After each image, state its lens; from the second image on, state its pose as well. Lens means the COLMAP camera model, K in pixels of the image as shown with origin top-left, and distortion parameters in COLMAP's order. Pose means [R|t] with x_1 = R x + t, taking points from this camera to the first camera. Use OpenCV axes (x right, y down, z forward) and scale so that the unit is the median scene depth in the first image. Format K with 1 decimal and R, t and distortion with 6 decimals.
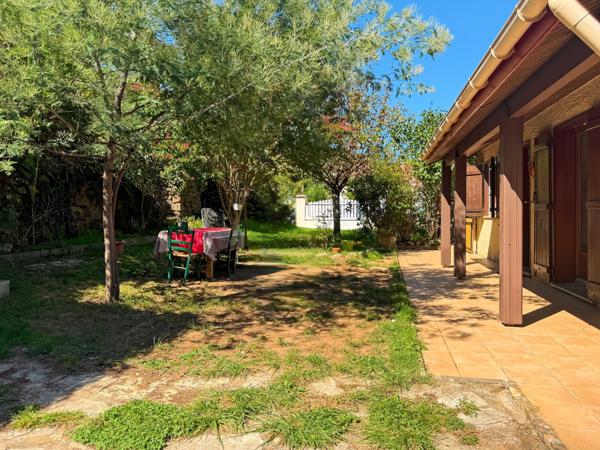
lens RADIAL K [[431.5, 0, 312.2], [0, 431.5, 223.3], [0, 0, 1]] dist [0.069716, -0.107711]
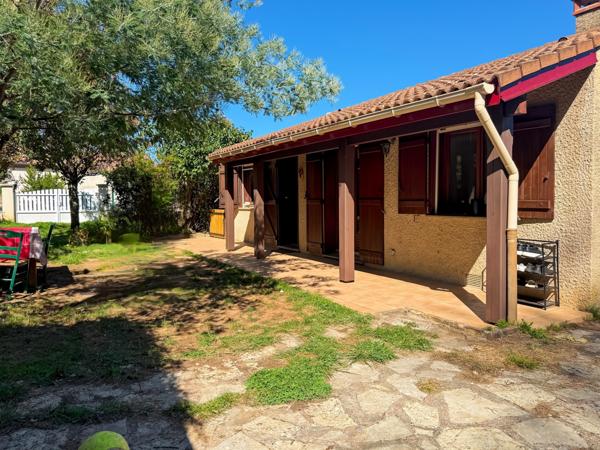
lens RADIAL K [[421.8, 0, 301.2], [0, 421.8, 203.9], [0, 0, 1]] dist [0.127086, -0.185992]
pose [[0.738755, -0.007269, 0.673935, -0.669237], [0.019209, 0.999763, -0.010273, -0.027475], [-0.673700, 0.020535, 0.738720, 0.014971]]
